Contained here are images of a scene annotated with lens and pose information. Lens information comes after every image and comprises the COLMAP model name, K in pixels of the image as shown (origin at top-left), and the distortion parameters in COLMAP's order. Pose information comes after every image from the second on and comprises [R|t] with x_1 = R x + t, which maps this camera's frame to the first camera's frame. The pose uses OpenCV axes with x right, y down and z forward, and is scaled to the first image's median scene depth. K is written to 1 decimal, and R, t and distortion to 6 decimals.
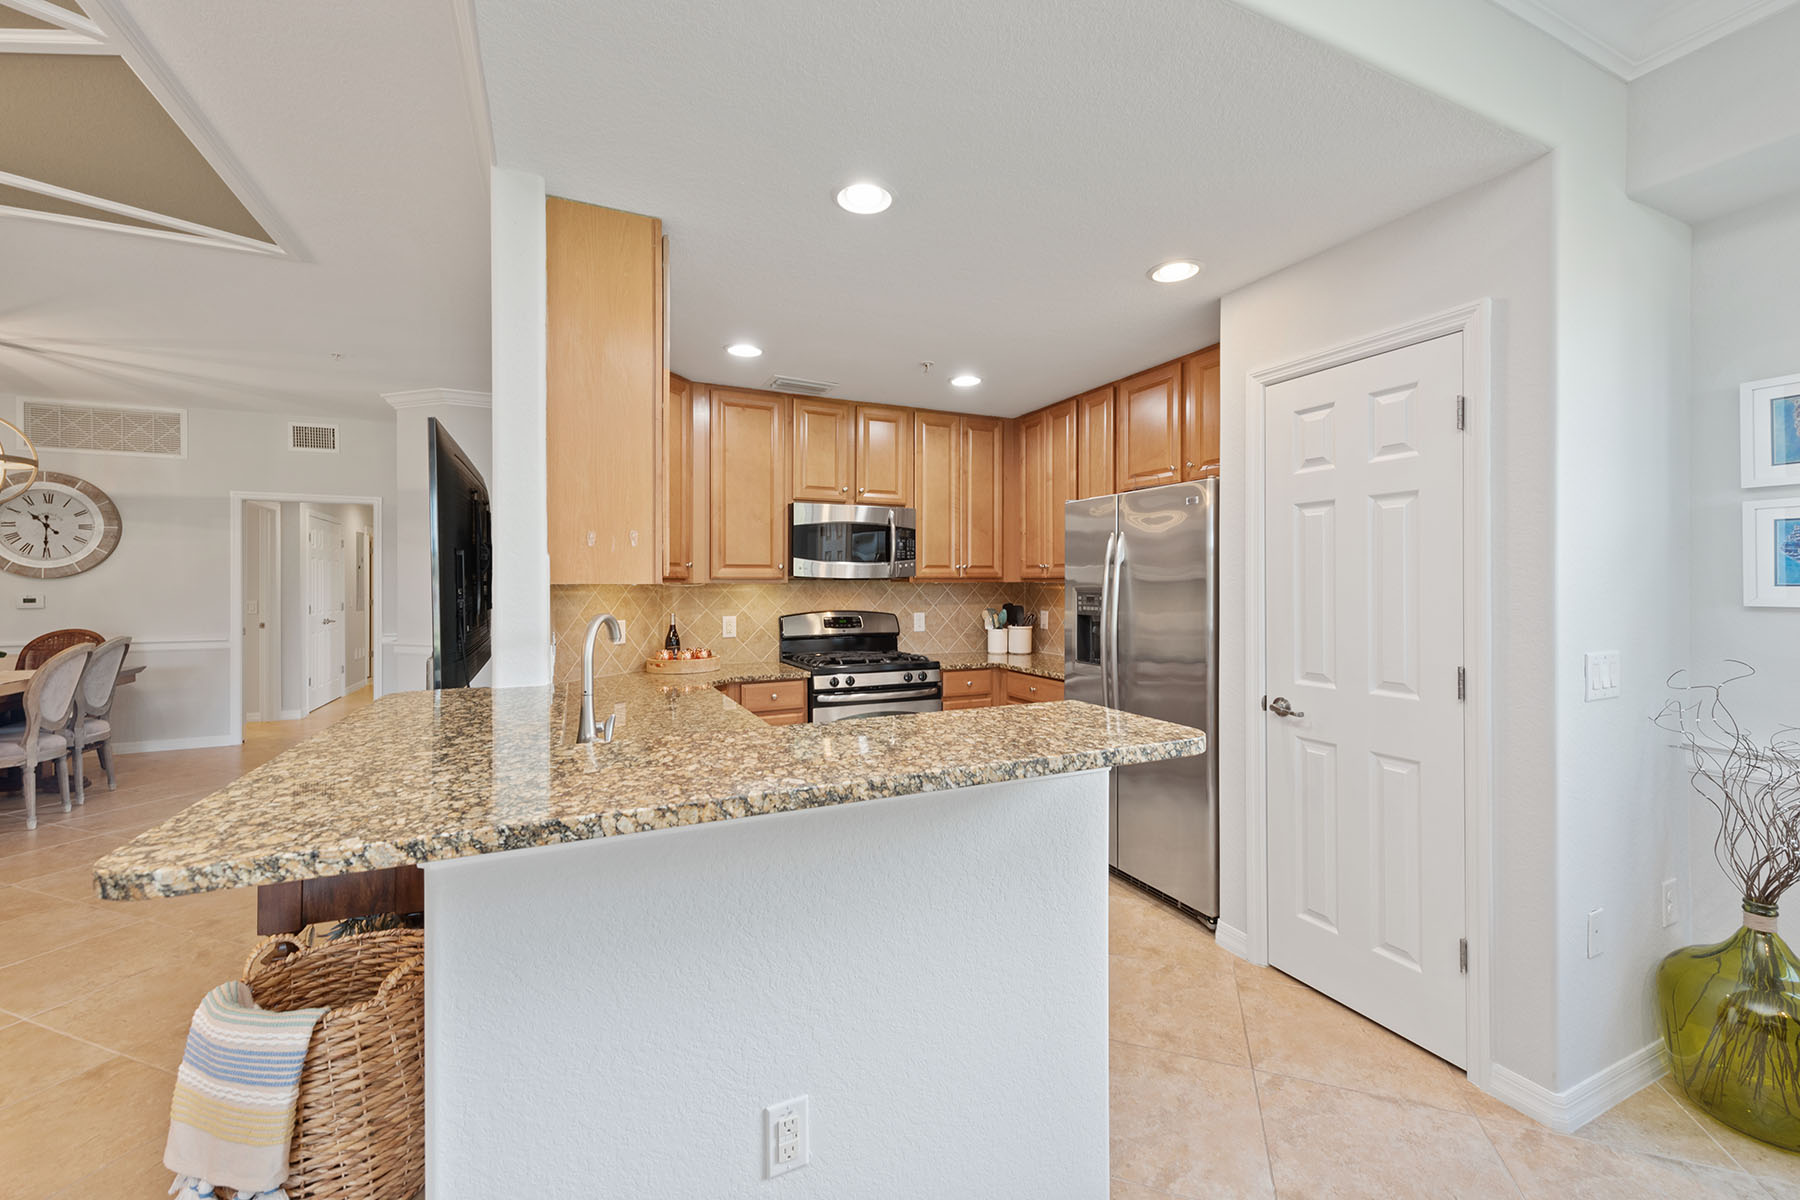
lens RADIAL K [[715.9, 0, 905.8], [0, 715.9, 585.4], [0, 0, 1]] dist [0.000123, -0.000022]
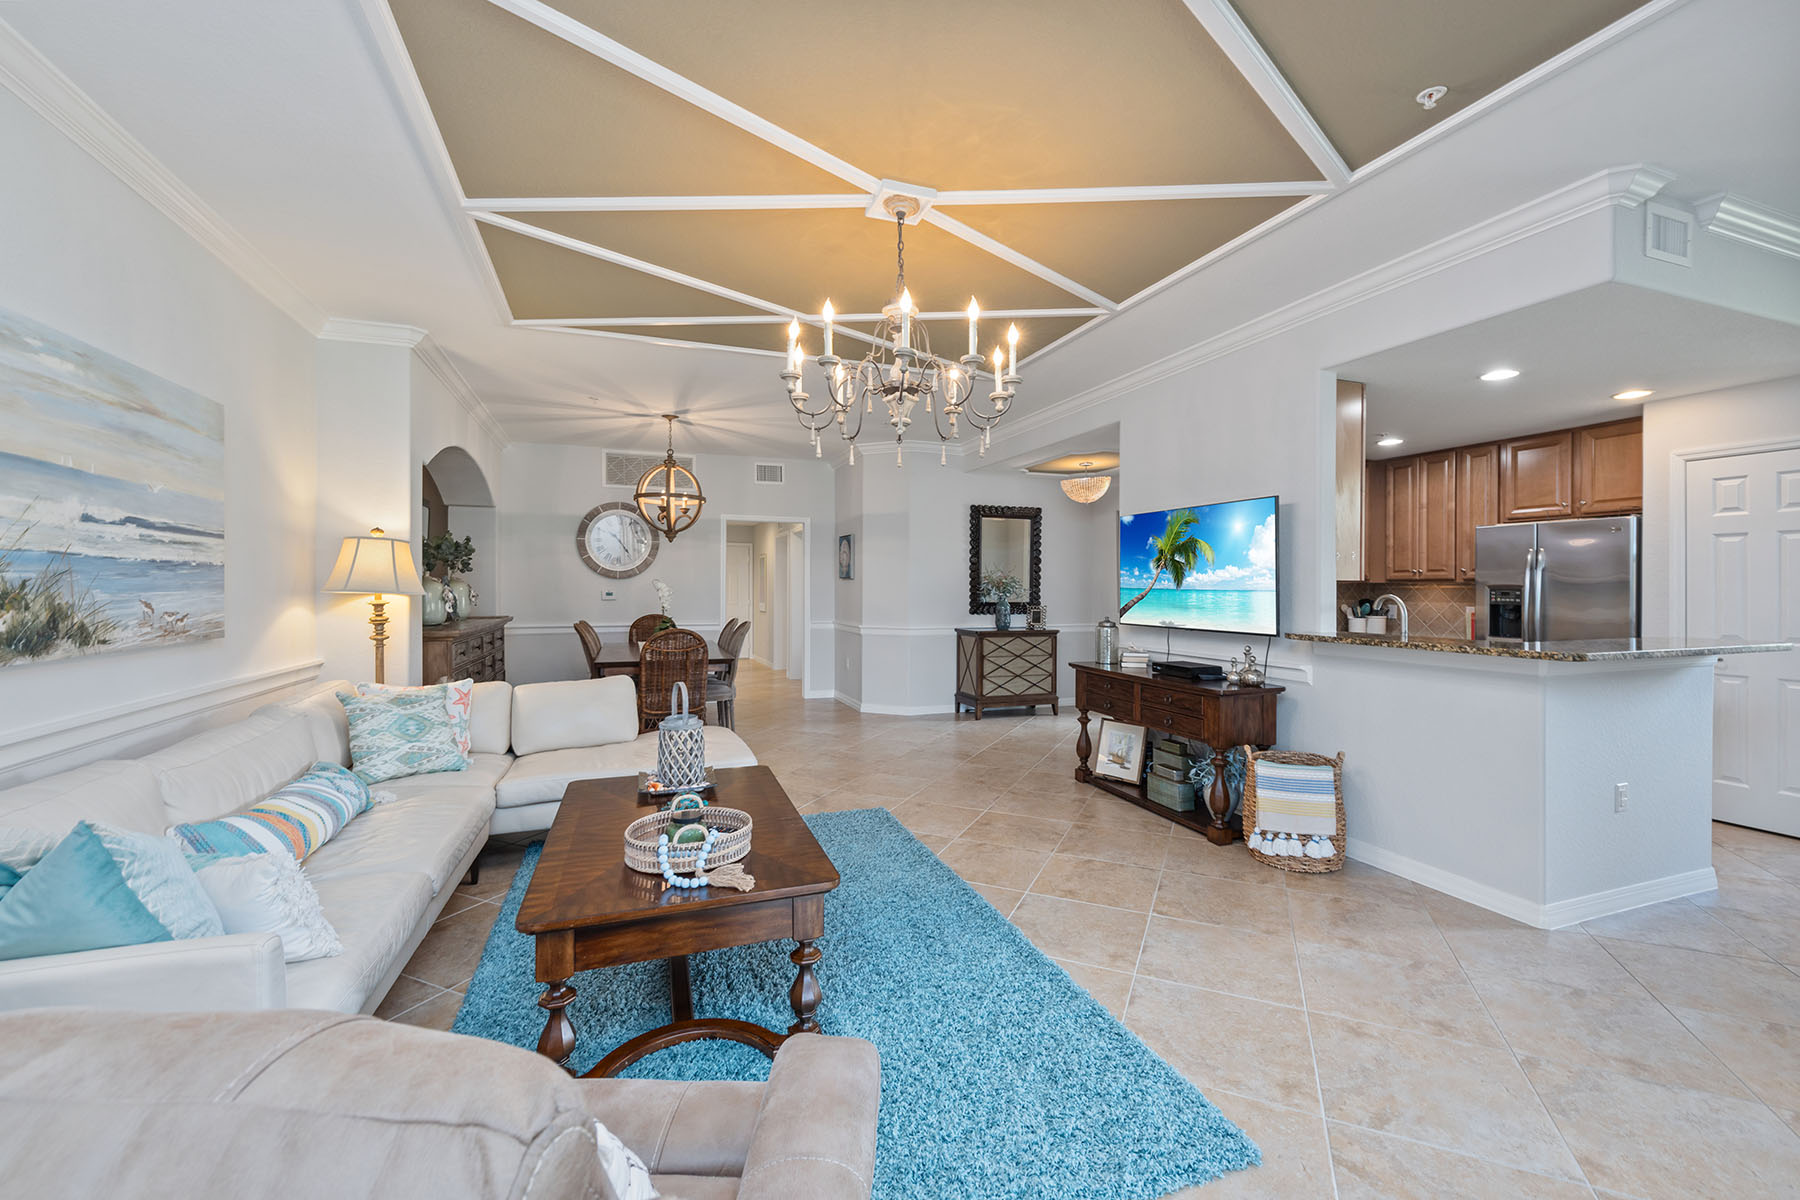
lens RADIAL K [[748.8, 0, 902.0], [0, 748.8, 583.8], [0, 0, 1]] dist [0.037099, -0.000117]
pose [[0.996705, 0.002882, -0.081066, -0.672331], [-0.003489, 0.999967, -0.007348, 0.011623], [0.081042, 0.007607, 0.996682, -0.524588]]
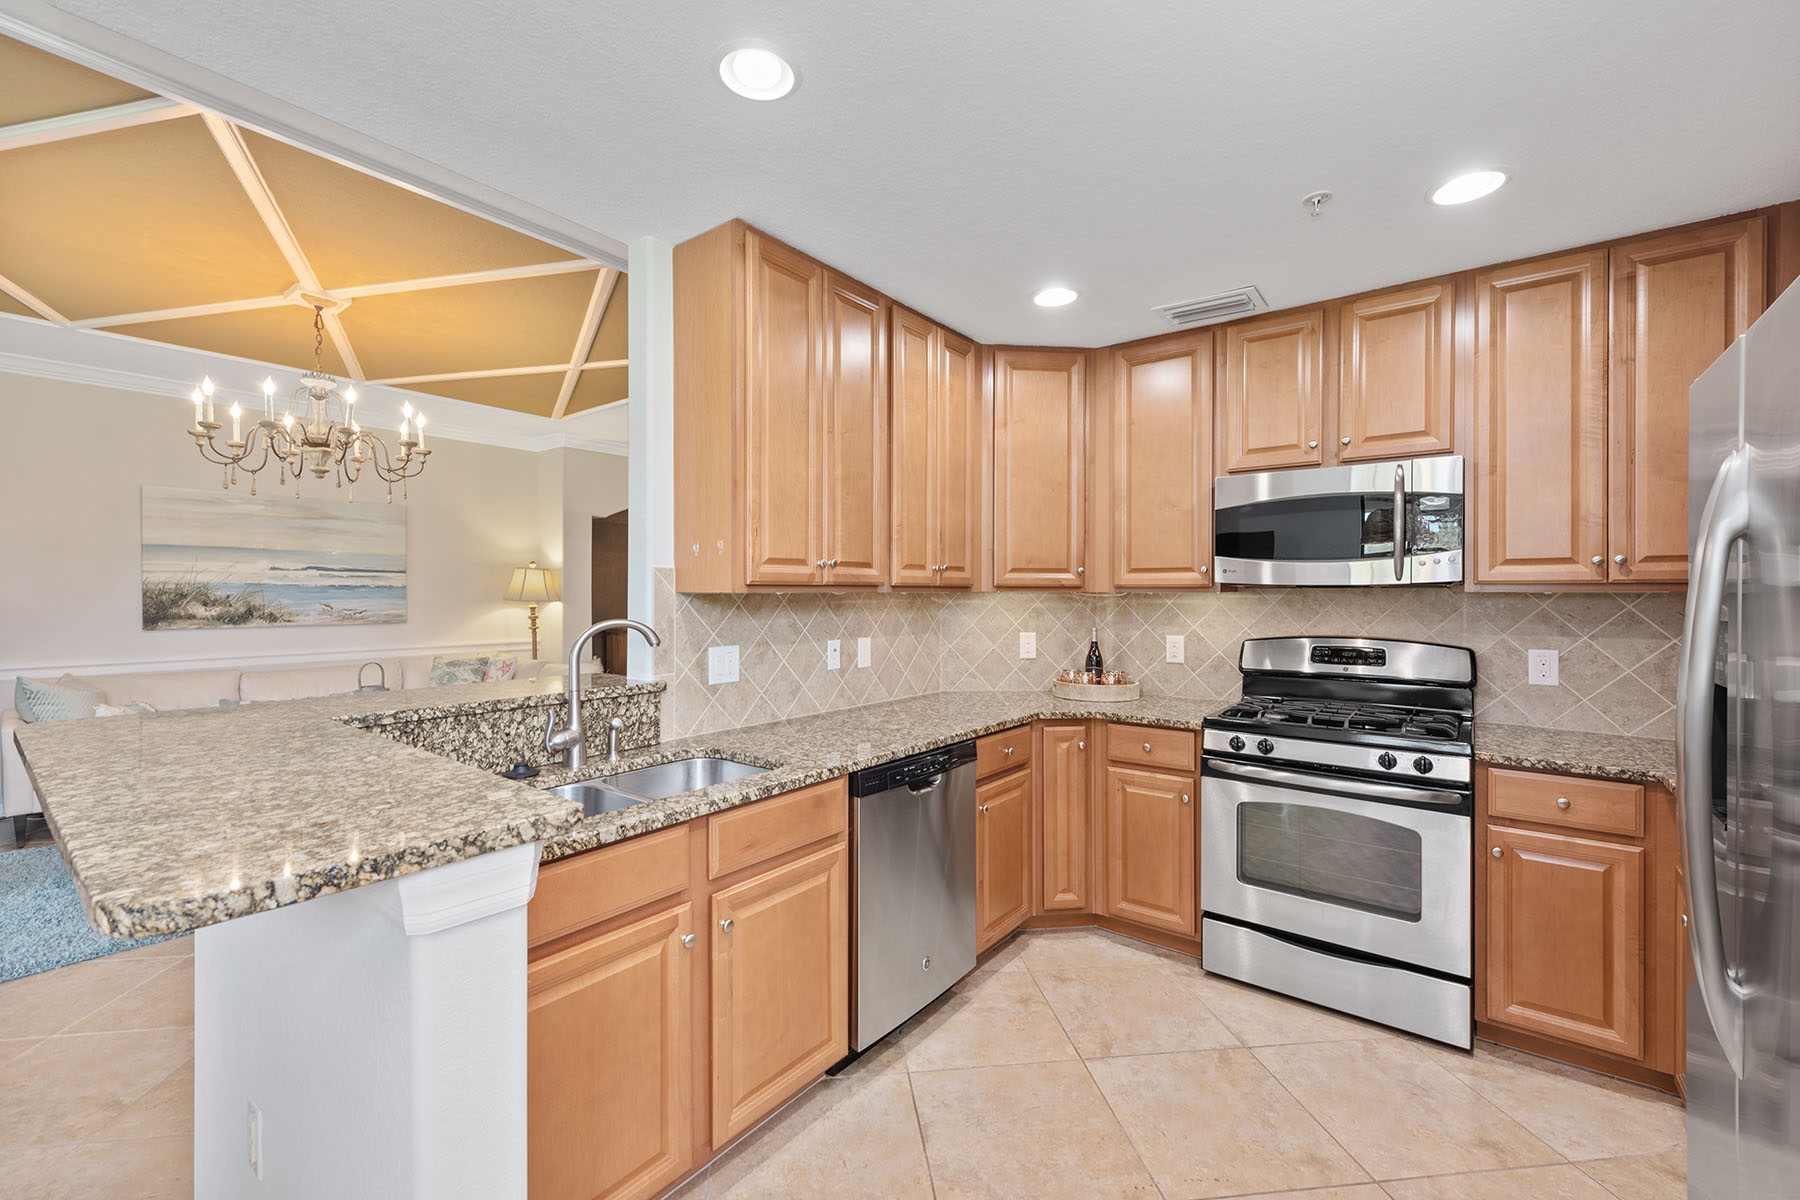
lens RADIAL K [[734.8, 0, 904.4], [0, 734.8, 593.6], [0, 0, 1]] dist [0.000304, -0.000331]
pose [[0.459229, 0.003305, -0.888312, 0.307954], [-0.004715, 0.999988, 0.001283, -0.001558], [0.888305, 0.003599, 0.459239, 0.361213]]
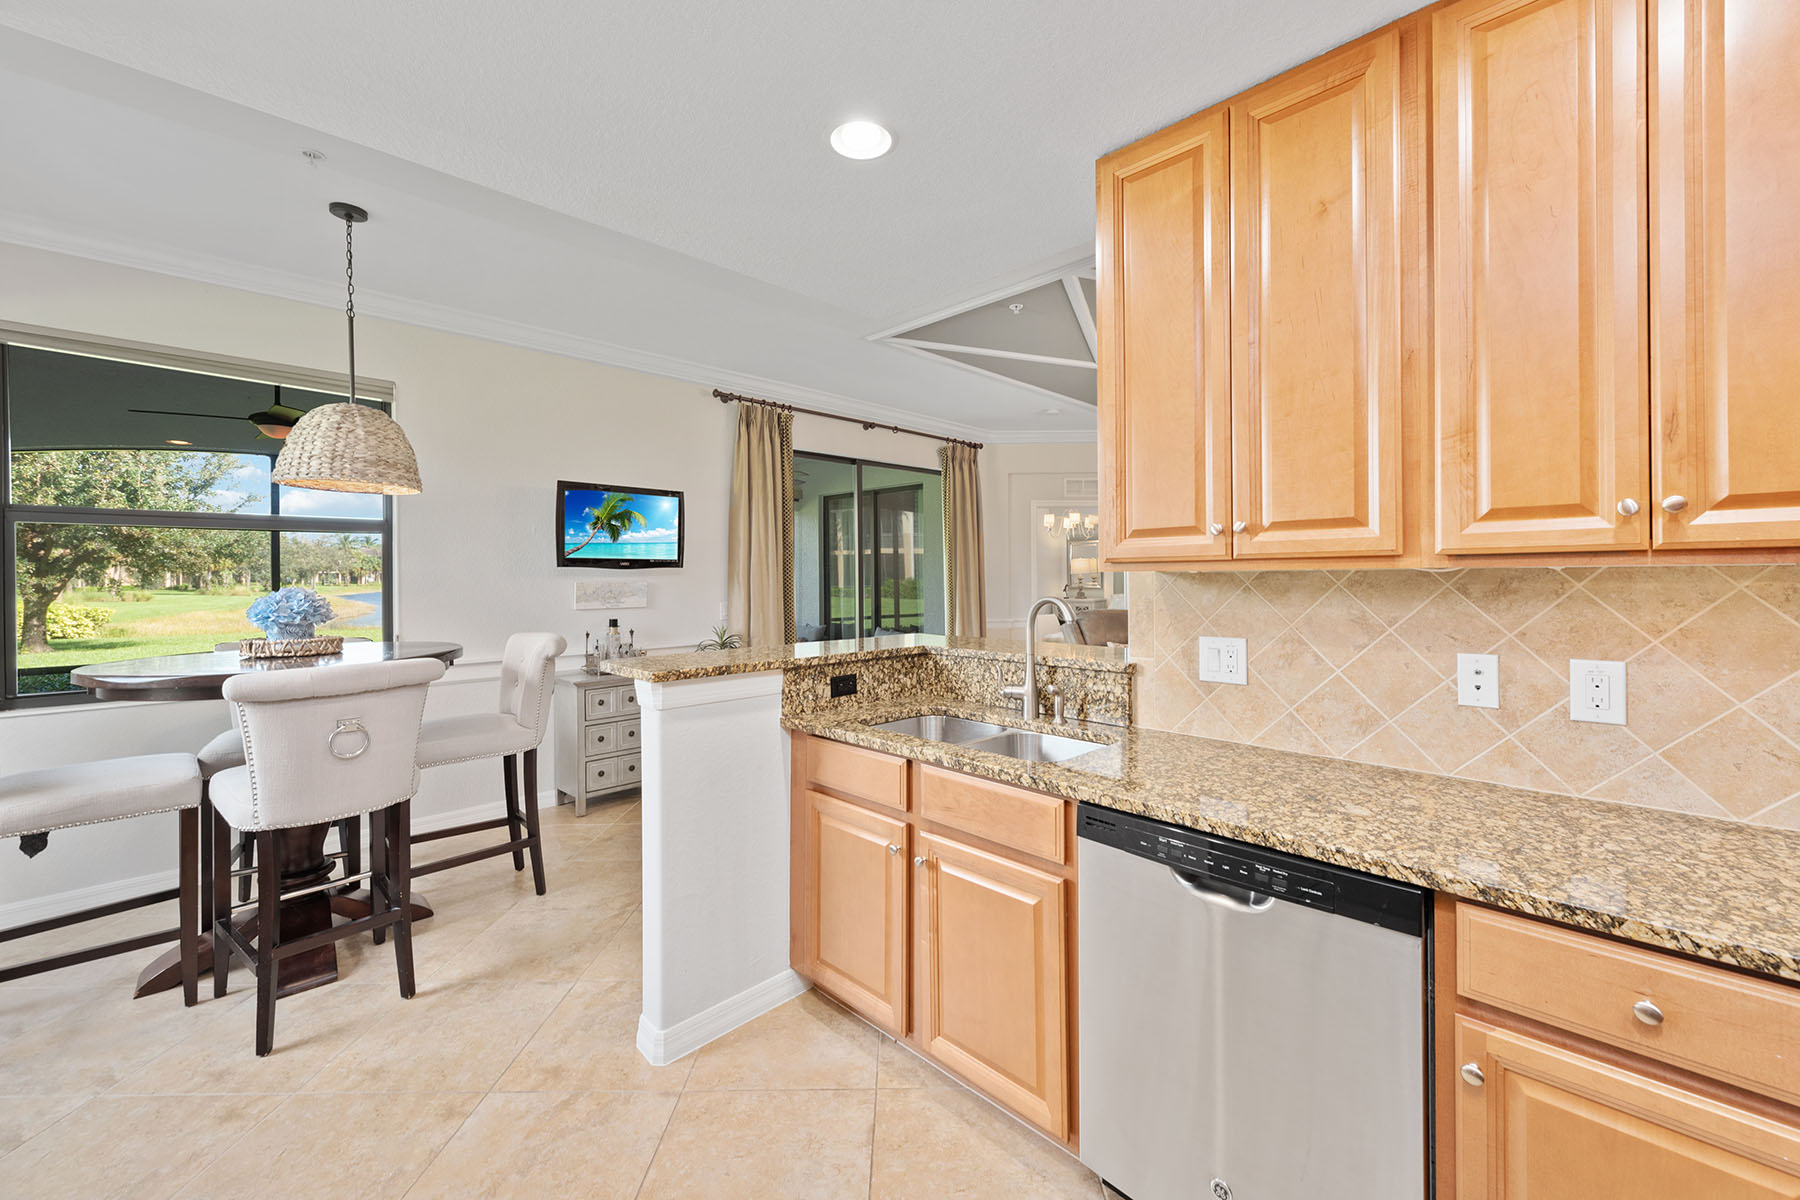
lens RADIAL K [[722.1, 0, 900.3], [0, 722.1, 577.6], [0, 0, 1]] dist [0.001144, 0.000121]
pose [[-0.945183, 0.009485, -0.326402, 0.068658], [0.007906, 0.999950, 0.006163, -0.001095], [0.326444, 0.003245, -0.945211, 0.881033]]
